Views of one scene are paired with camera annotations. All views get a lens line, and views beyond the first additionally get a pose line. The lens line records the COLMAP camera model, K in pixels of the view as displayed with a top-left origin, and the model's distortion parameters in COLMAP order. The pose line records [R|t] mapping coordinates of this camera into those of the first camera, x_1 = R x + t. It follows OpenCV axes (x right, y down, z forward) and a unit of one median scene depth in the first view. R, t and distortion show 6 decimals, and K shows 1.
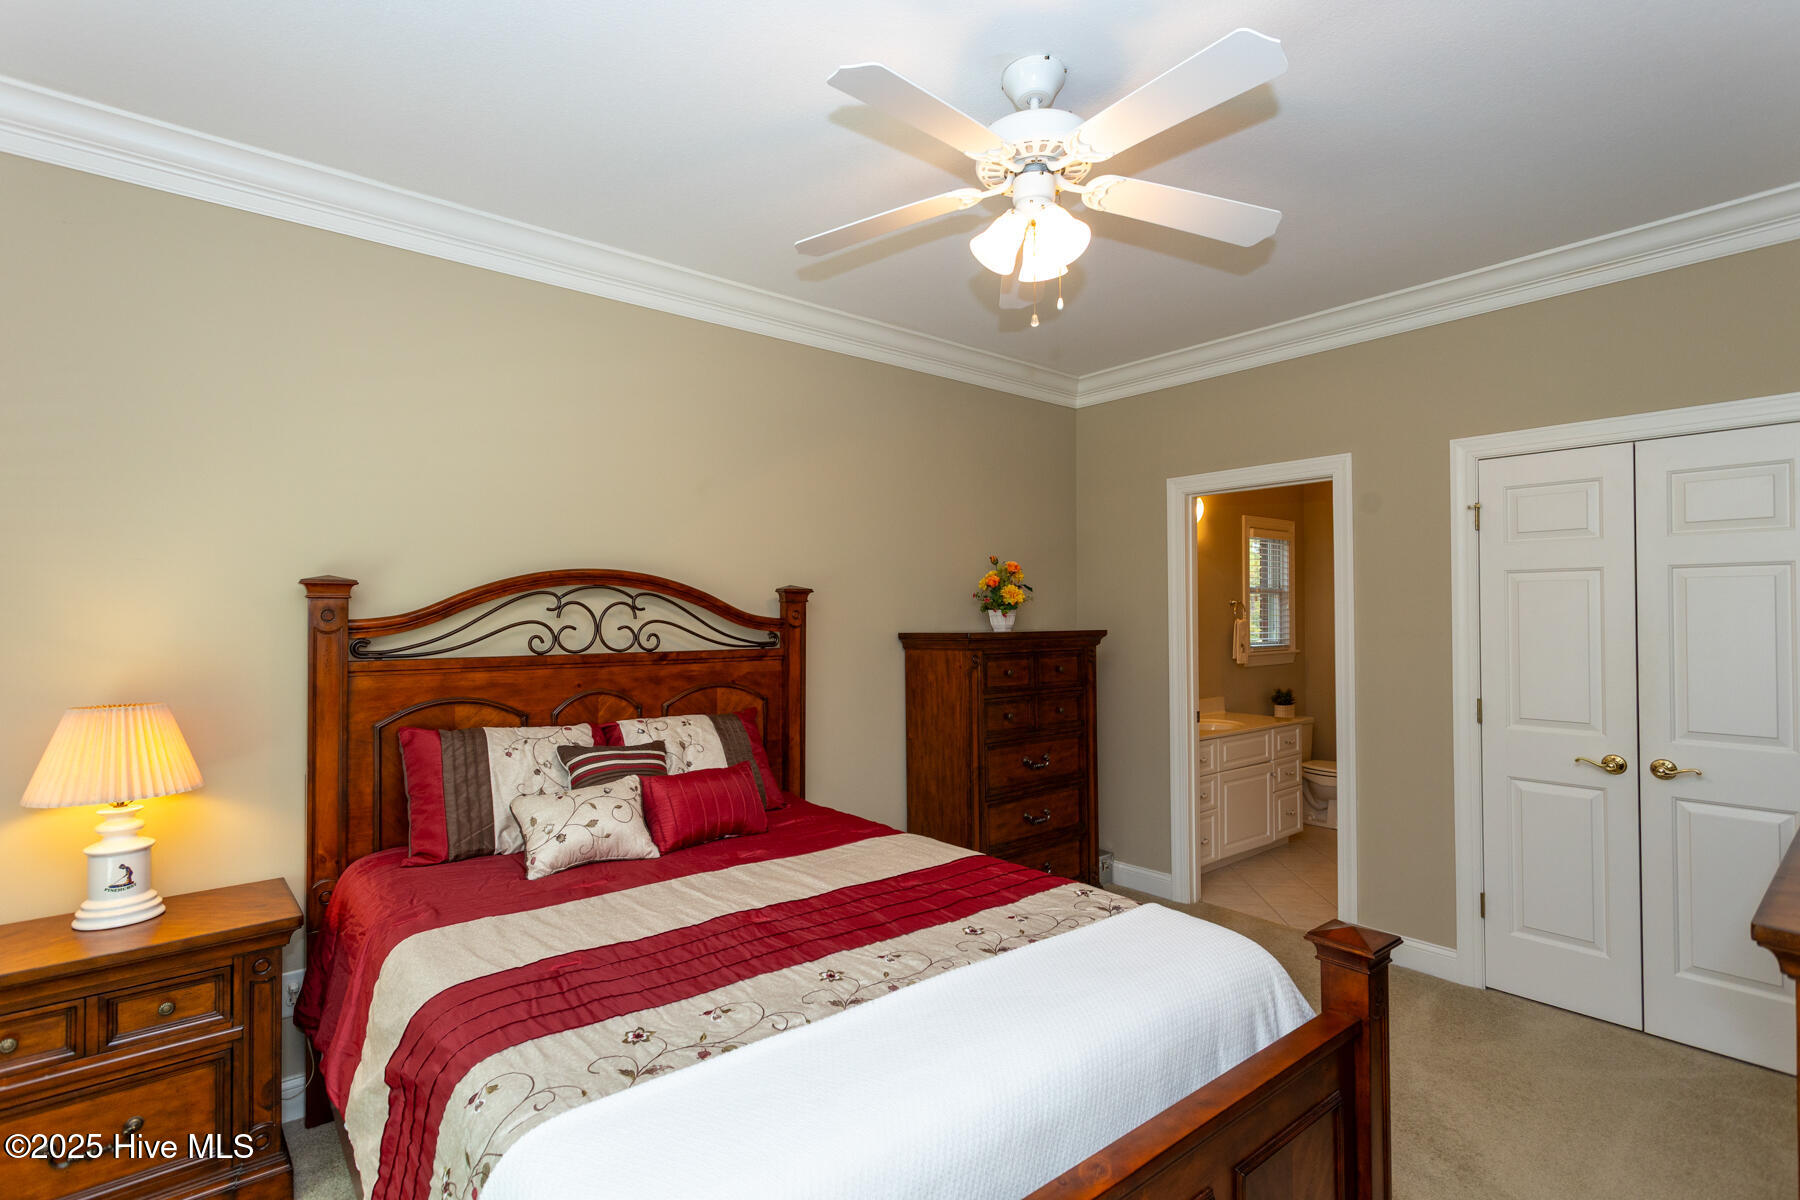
lens RADIAL K [[846.8, 0, 893.0], [0, 846.8, 594.0], [0, 0, 1]] dist [-0.001491, 0.001645]
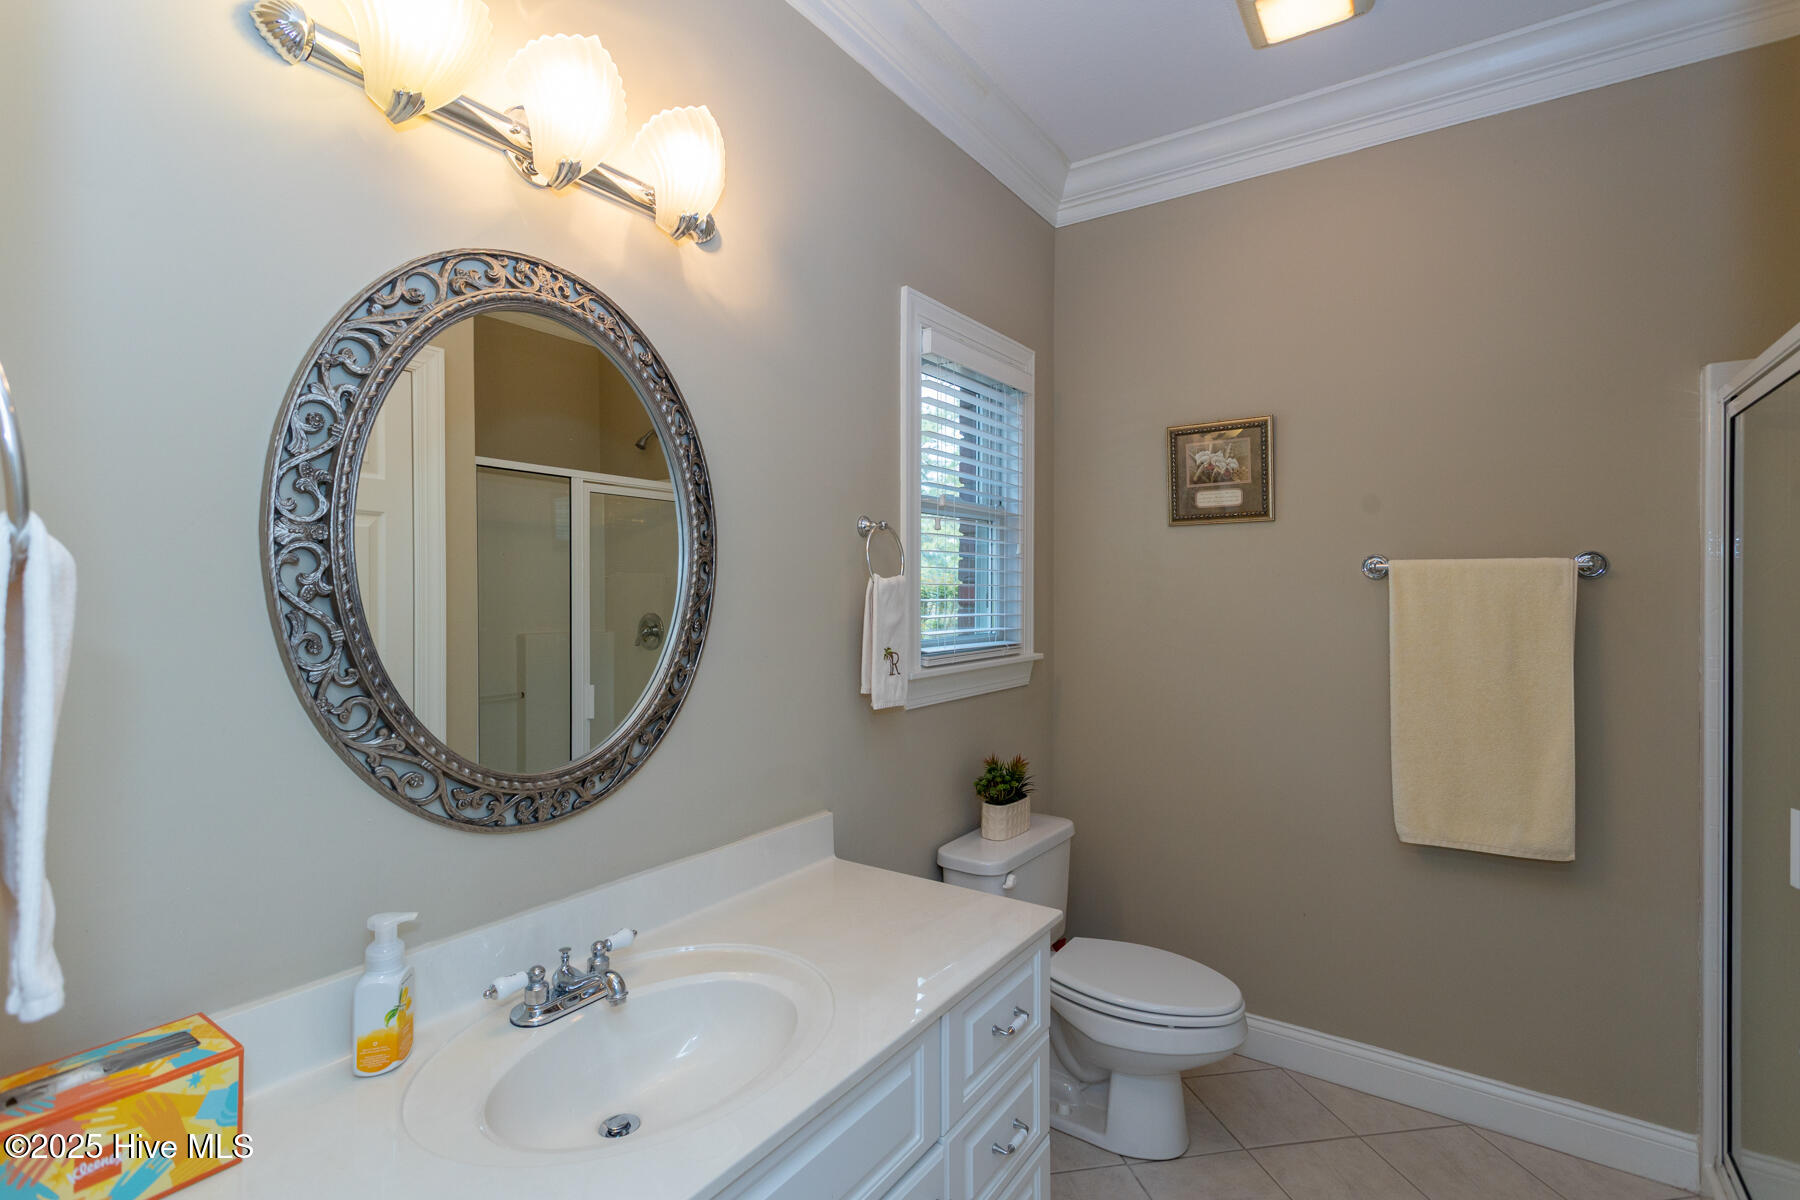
lens RADIAL K [[846.8, 0, 893.0], [0, 846.8, 594.0], [0, 0, 1]] dist [-0.001491, 0.001645]
pose [[0.961161, 0.000033, 0.275988, 0.298864], [-0.007479, 0.999636, 0.025927, 0.026101], [-0.275887, -0.026985, 0.960811, 0.630770]]
